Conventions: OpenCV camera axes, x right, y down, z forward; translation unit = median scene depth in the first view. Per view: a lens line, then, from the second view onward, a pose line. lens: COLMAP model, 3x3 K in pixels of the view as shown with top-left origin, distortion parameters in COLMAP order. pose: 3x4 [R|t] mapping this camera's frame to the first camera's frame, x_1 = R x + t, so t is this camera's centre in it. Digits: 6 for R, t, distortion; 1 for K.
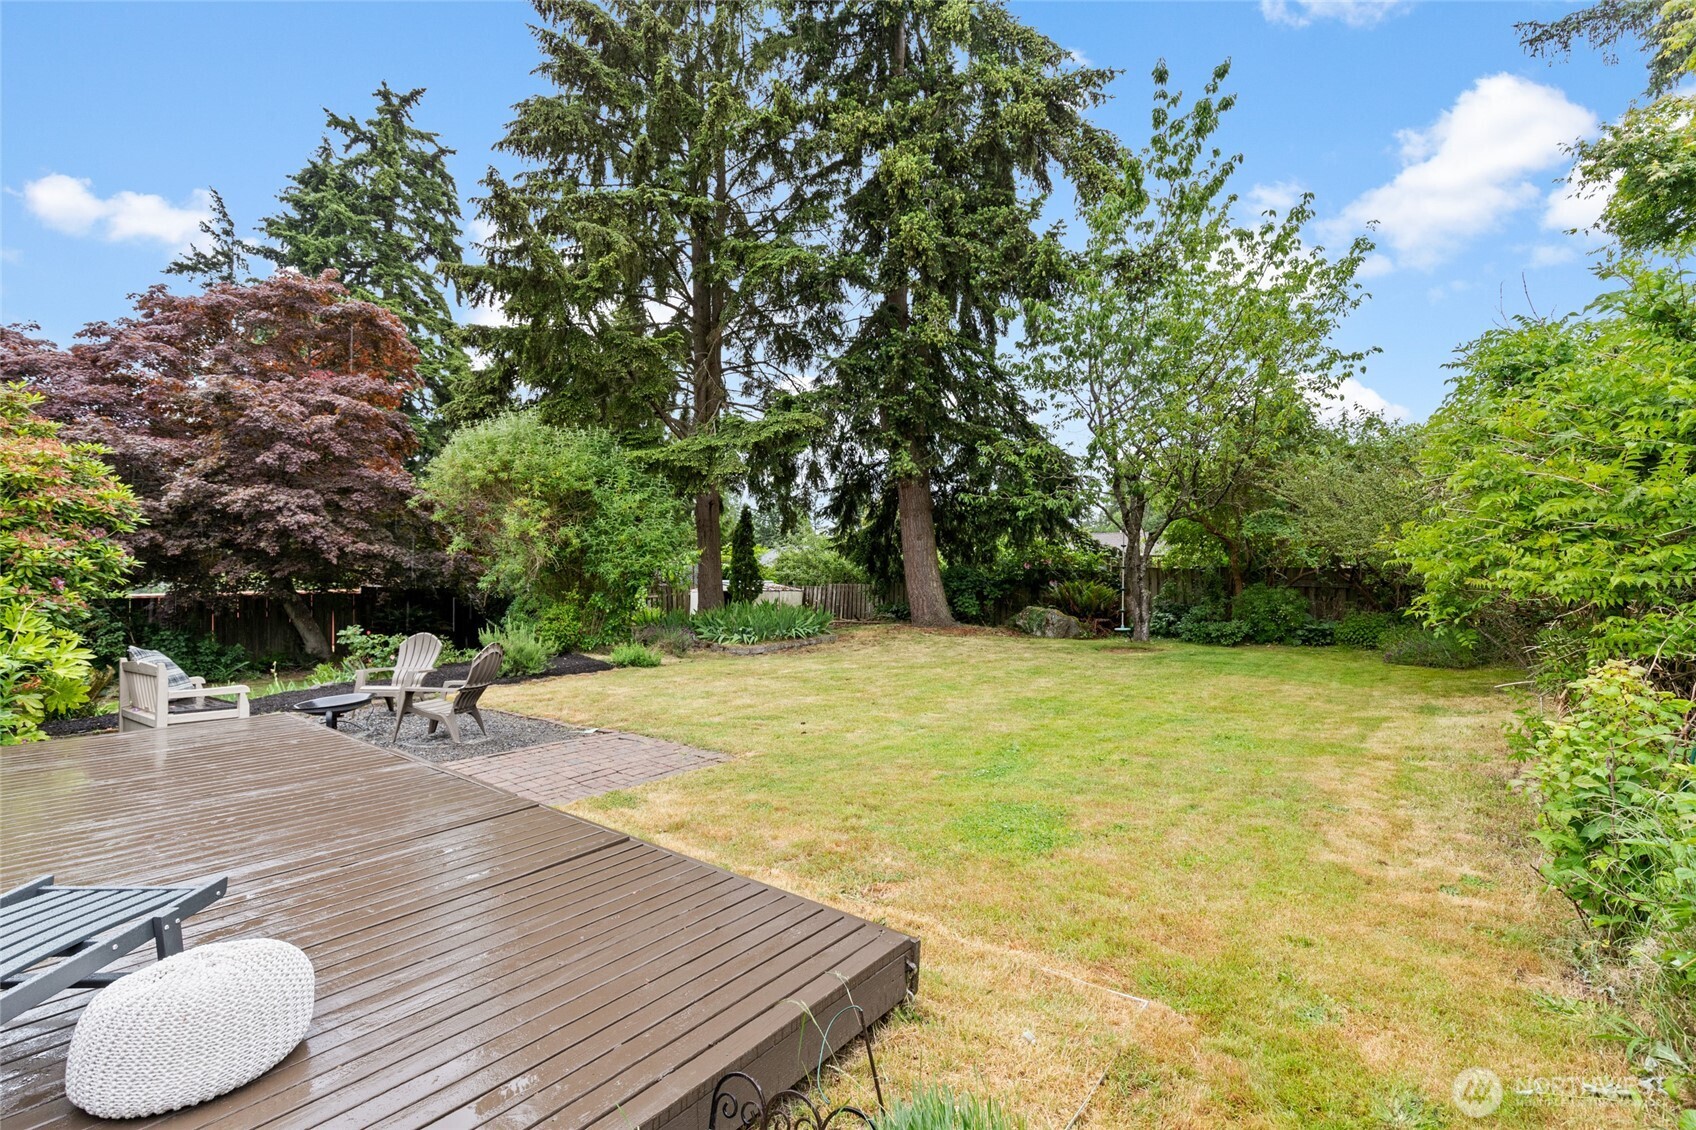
lens RADIAL K [[770.2, 0, 848.8], [0, 770.2, 577.1], [0, 0, 1]] dist [0.004282, -0.001035]
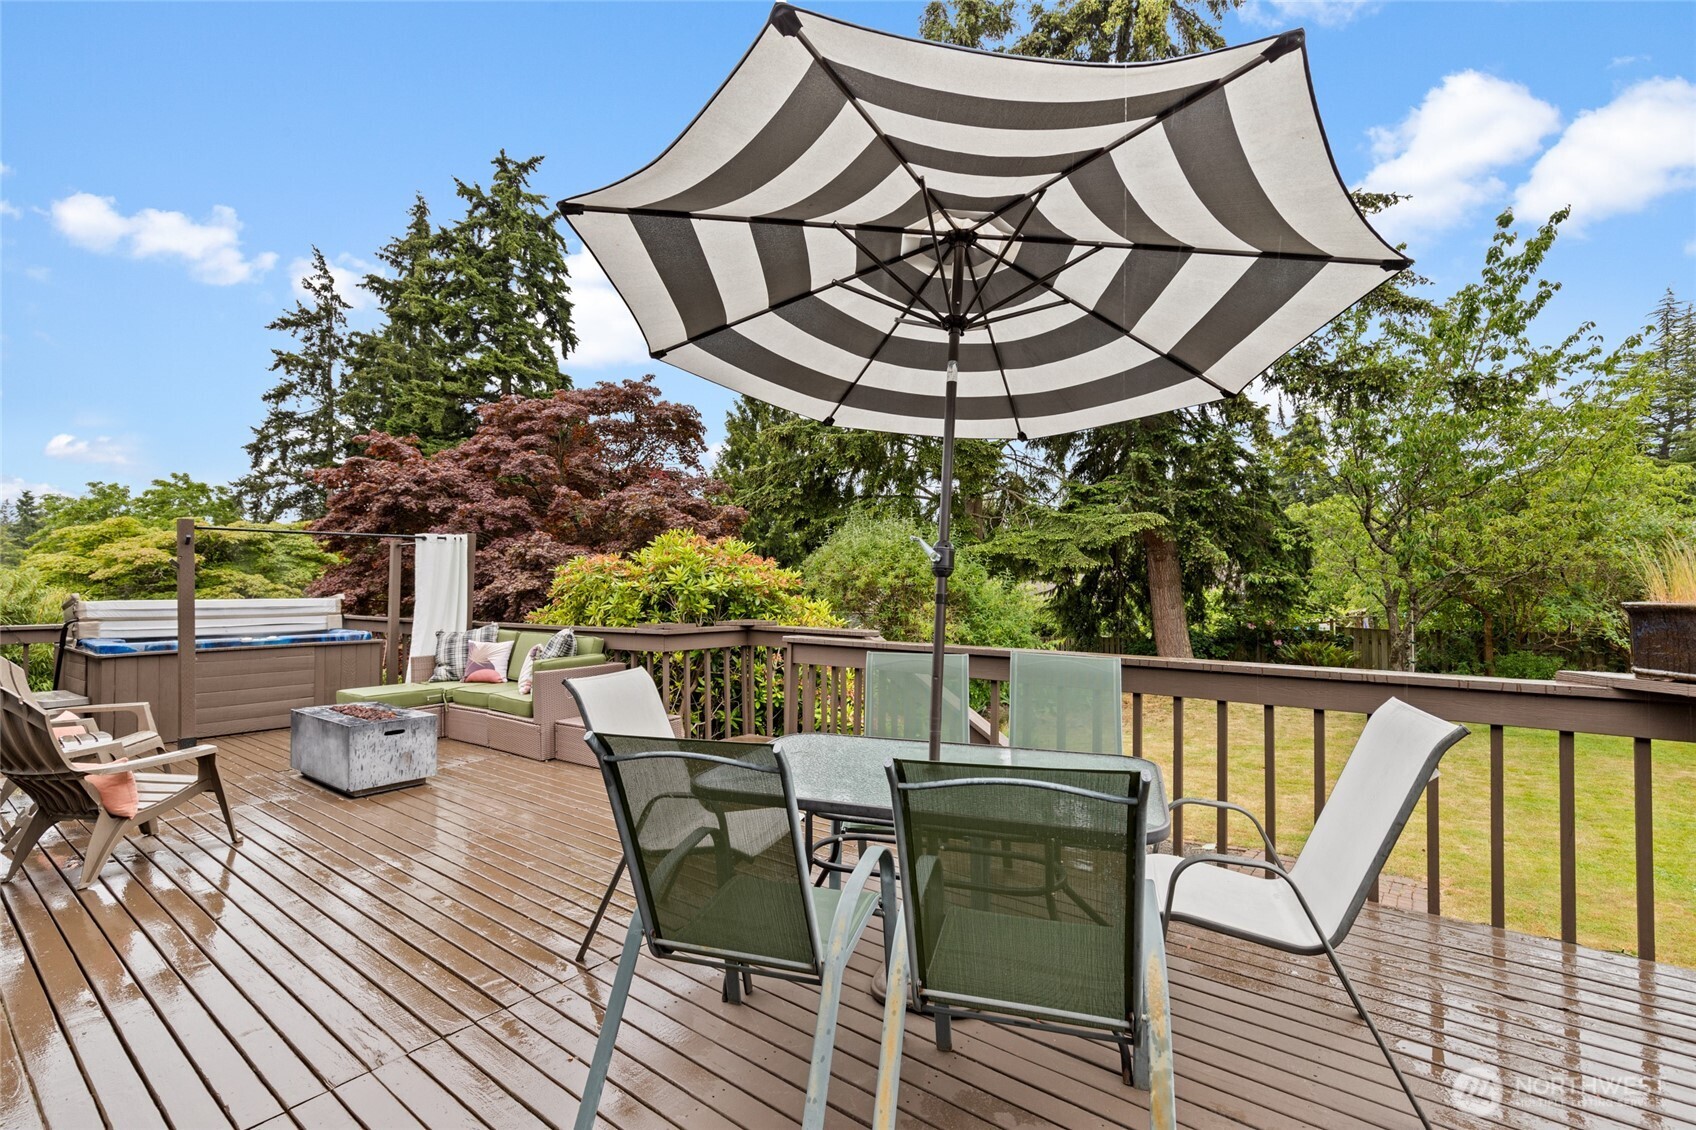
lens RADIAL K [[770.2, 0, 845.6], [0, 770.2, 575.0], [0, 0, 1]] dist [0.004282, -0.001035]
pose [[0.999930, -0.011822, -0.000212, -0.138218], [0.011810, 0.999480, -0.030009, -0.027477], [0.000567, 0.030004, 0.999550, -0.027390]]
